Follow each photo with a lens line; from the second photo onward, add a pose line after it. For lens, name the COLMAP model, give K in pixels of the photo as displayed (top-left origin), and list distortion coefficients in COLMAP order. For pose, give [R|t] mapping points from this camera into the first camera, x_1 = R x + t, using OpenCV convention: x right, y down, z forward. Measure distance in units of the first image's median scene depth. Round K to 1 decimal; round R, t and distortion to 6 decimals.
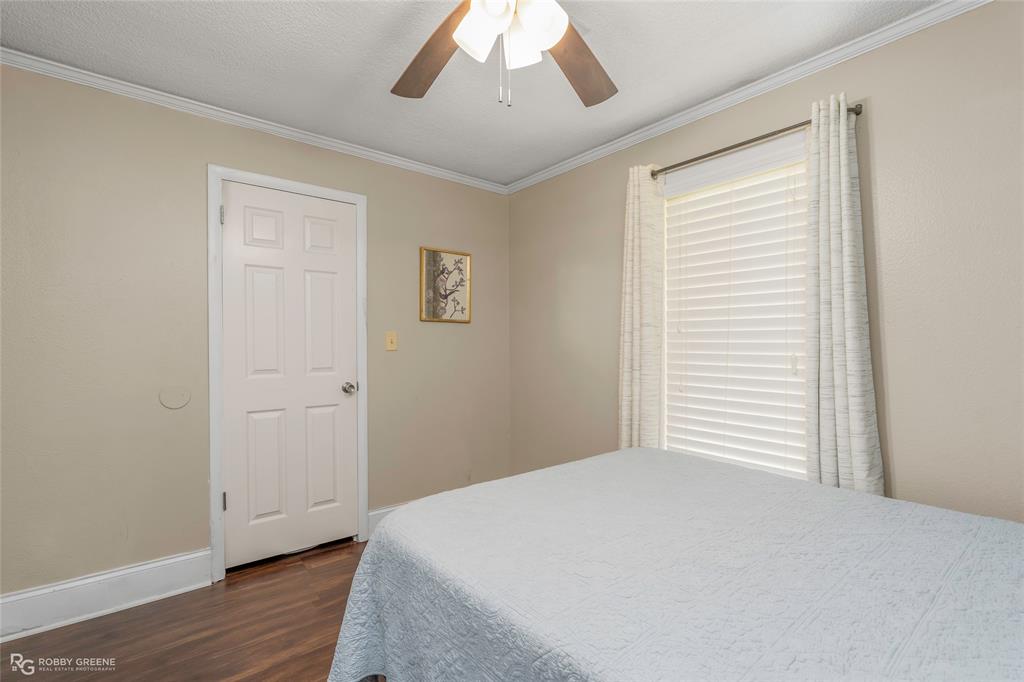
lens RADIAL K [[463.5, 0, 512.0], [0, 463.5, 341.0], [0, 0, 1]] dist [0.000733, 0.000140]
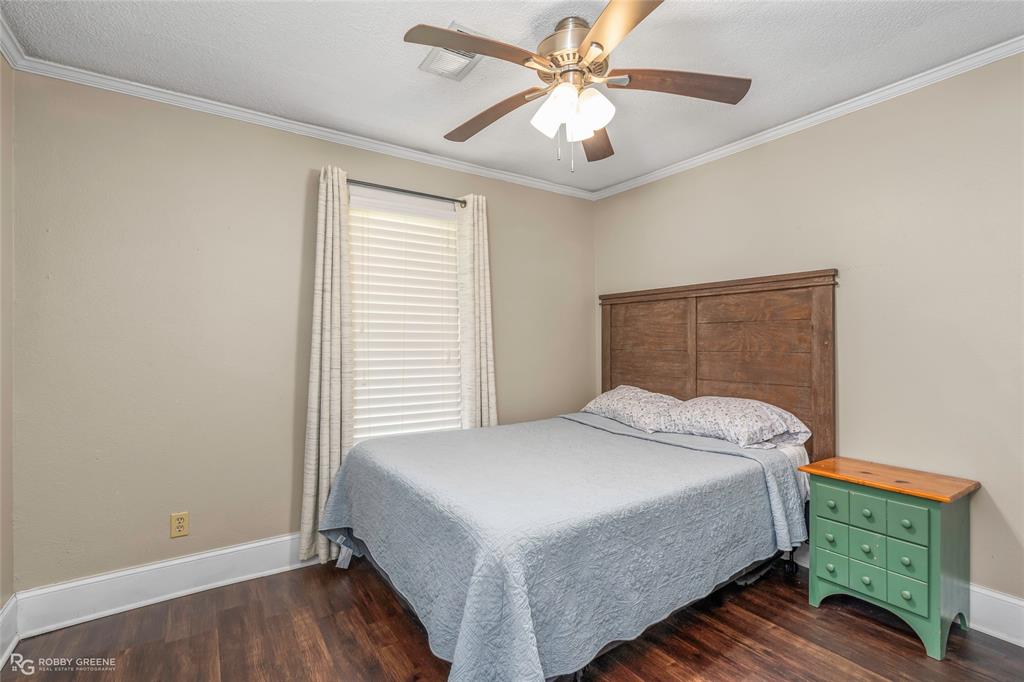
lens RADIAL K [[463.4, 0, 510.4], [0, 463.4, 335.1], [0, 0, 1]] dist [-0.000102, 0.000001]
pose [[0.086967, 0.013281, 0.996123, -0.969585], [-0.005804, 0.999901, -0.012824, 0.000261], [-0.996194, -0.004666, 0.087035, 0.748703]]
